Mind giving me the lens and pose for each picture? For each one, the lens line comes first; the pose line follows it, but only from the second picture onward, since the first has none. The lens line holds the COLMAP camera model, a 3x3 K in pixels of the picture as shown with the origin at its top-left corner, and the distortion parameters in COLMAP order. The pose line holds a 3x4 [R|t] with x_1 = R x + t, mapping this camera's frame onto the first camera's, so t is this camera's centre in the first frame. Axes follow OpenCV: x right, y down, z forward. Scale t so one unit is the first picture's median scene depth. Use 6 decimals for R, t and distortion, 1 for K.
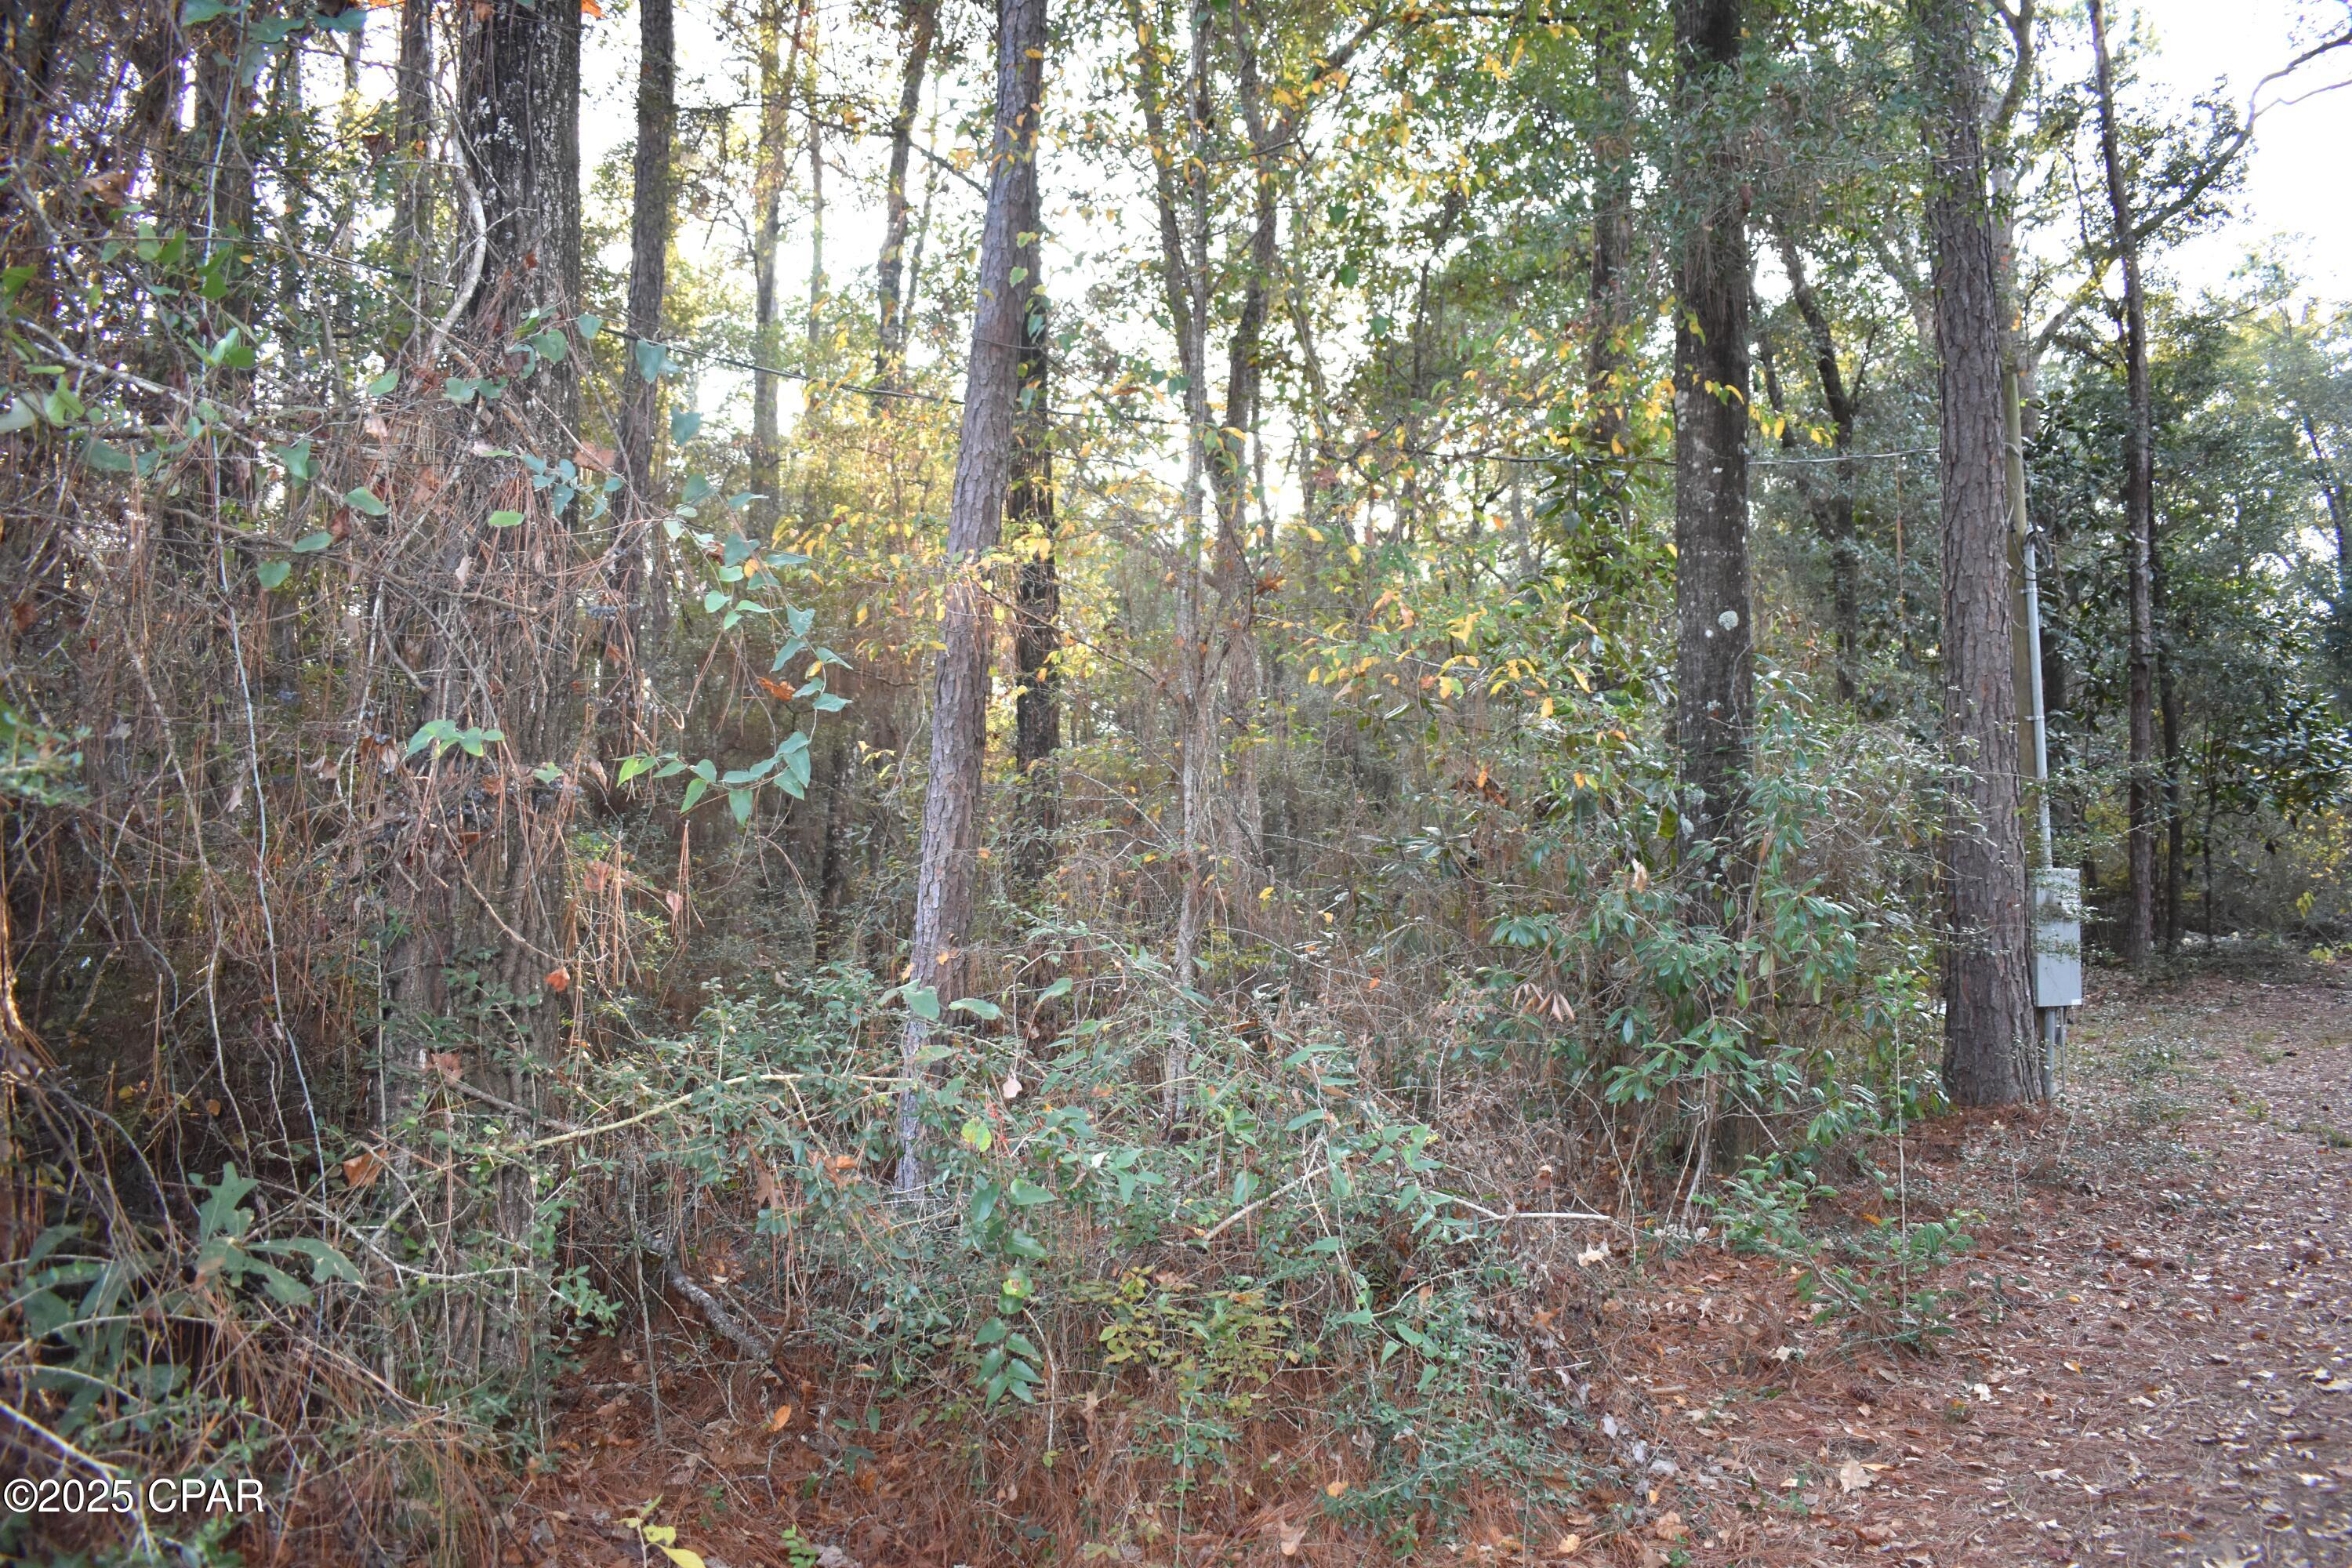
lens RADIAL K [[1831.0, 0, 1176.0], [0, 1831.0, 784.0], [0, 0, 1]] dist [-0.093387, 0.011118]
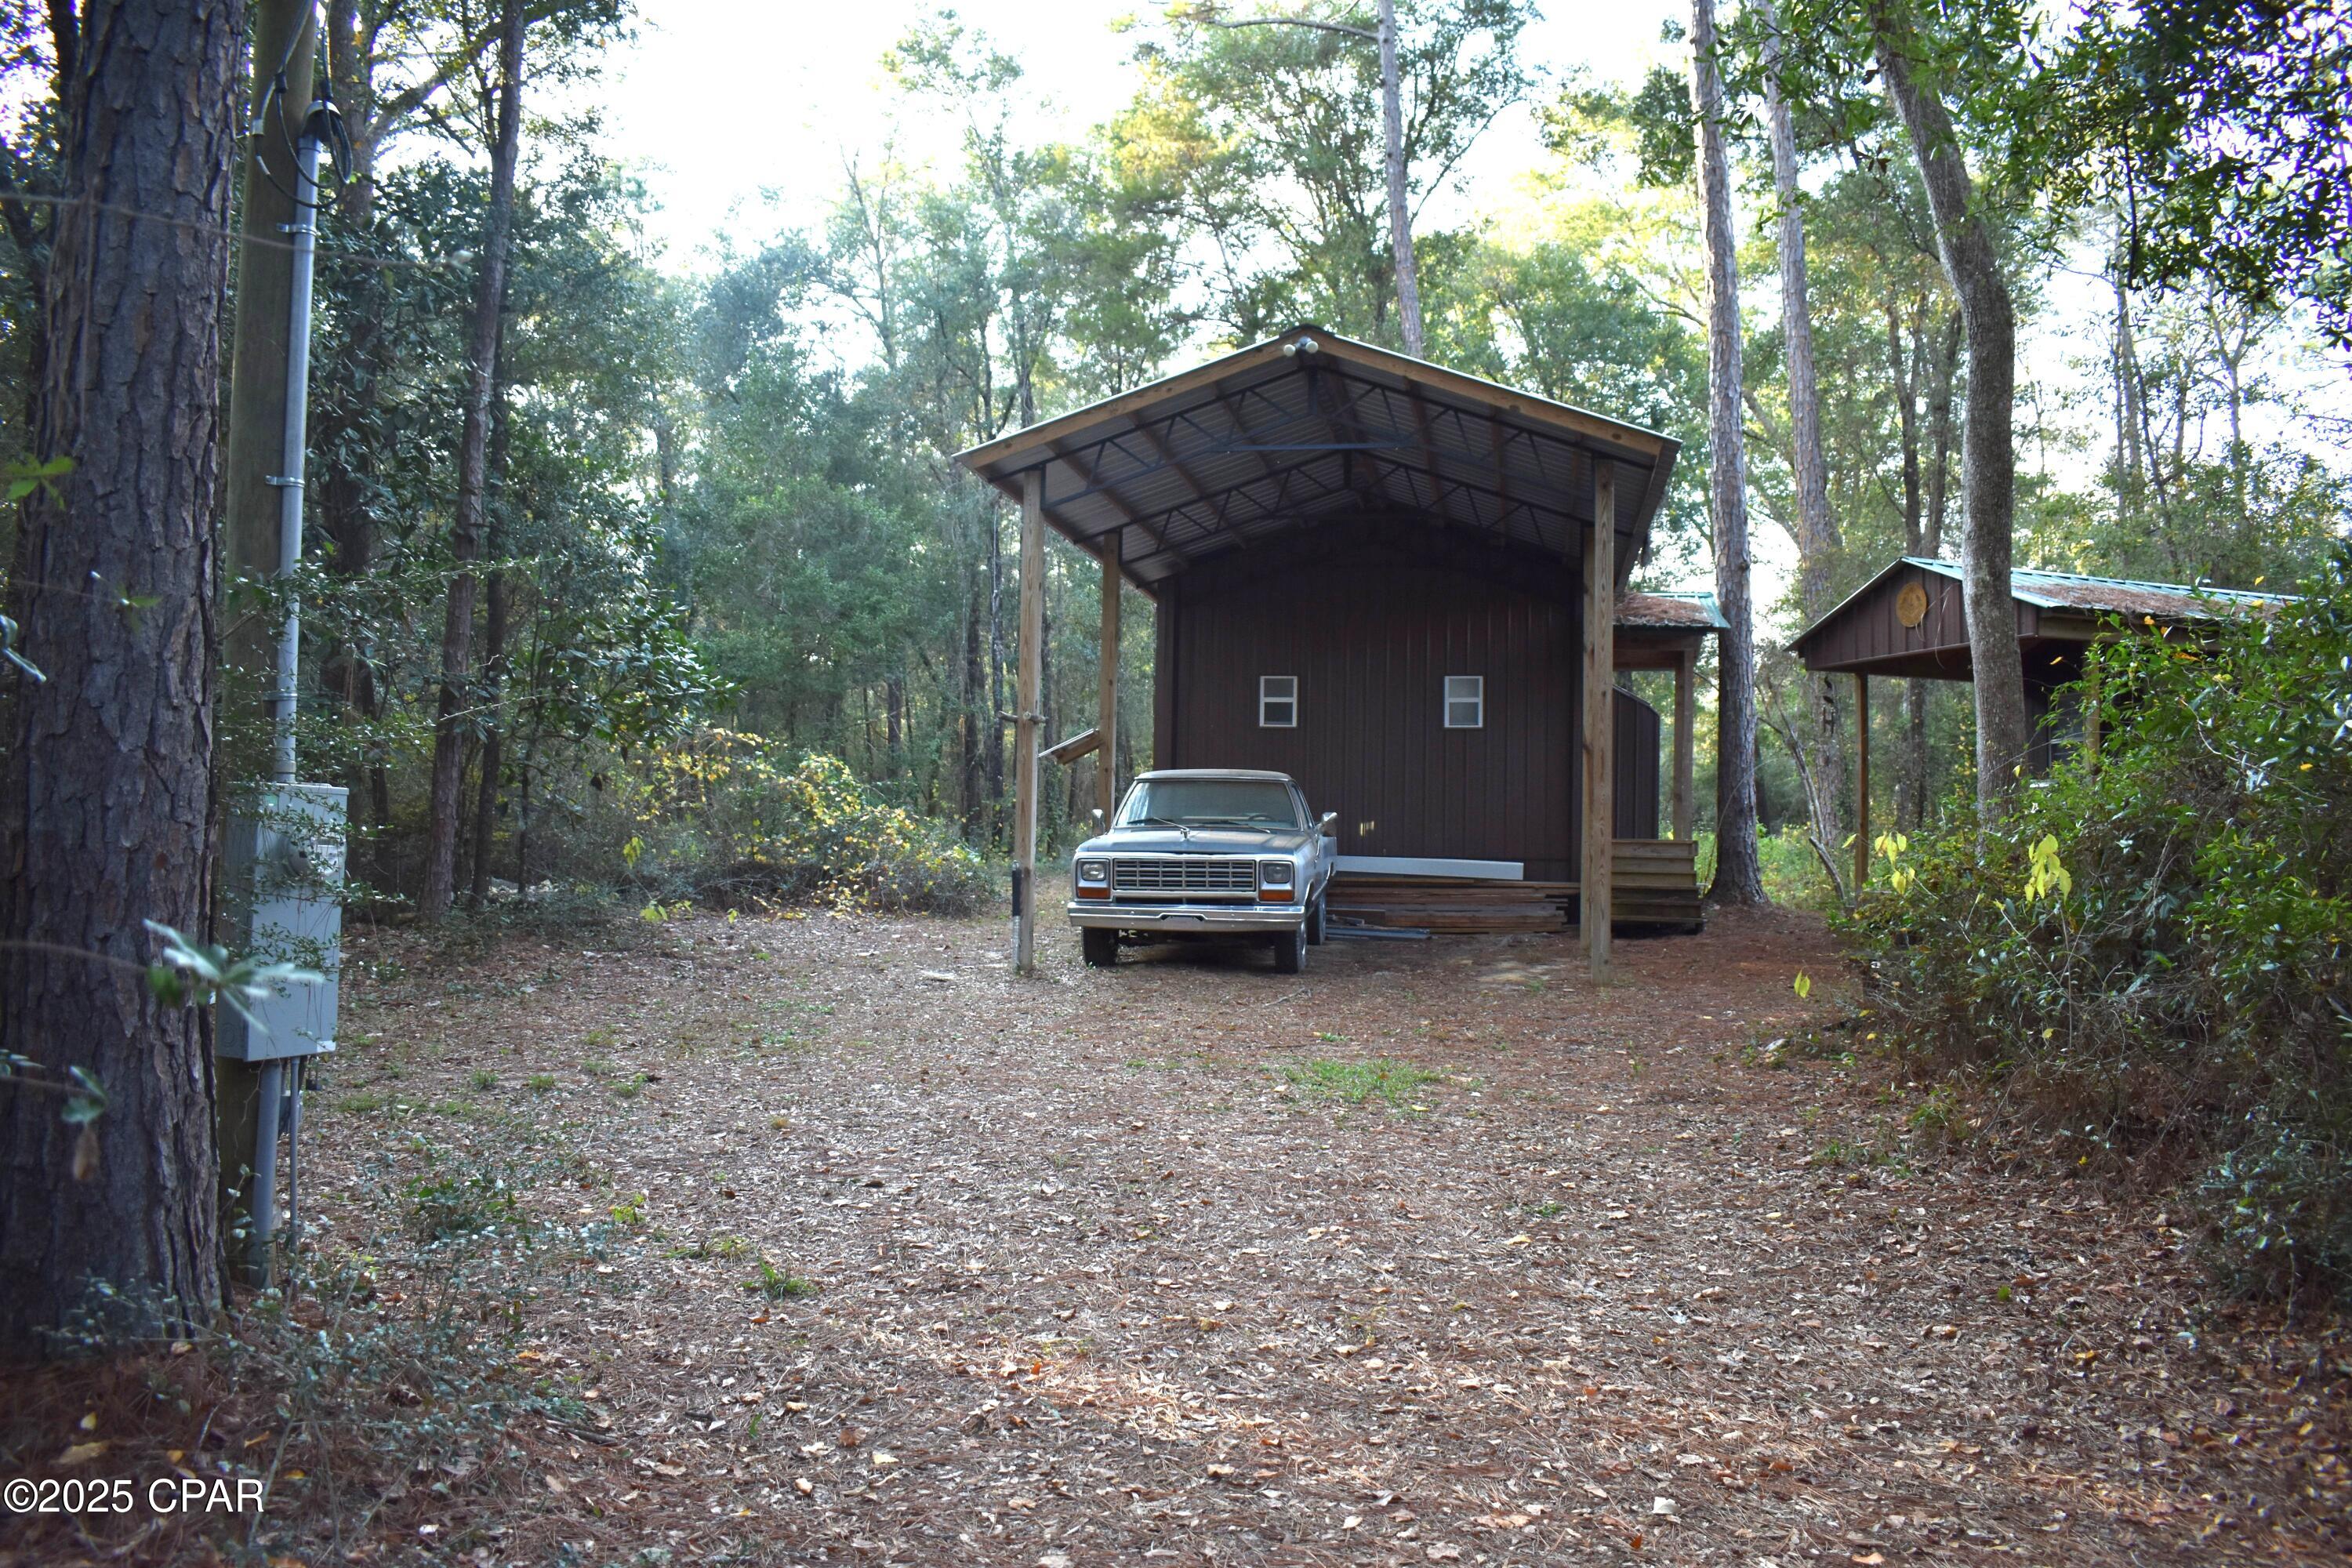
lens RADIAL K [[1831.0, 0, 1176.0], [0, 1831.0, 784.0], [0, 0, 1]] dist [-0.093387, 0.011118]
pose [[0.632111, 0.048792, 0.773340, 0.138349], [-0.079318, 0.996848, 0.001939, 0.014439], [-0.770807, -0.062565, 0.633989, 0.264208]]
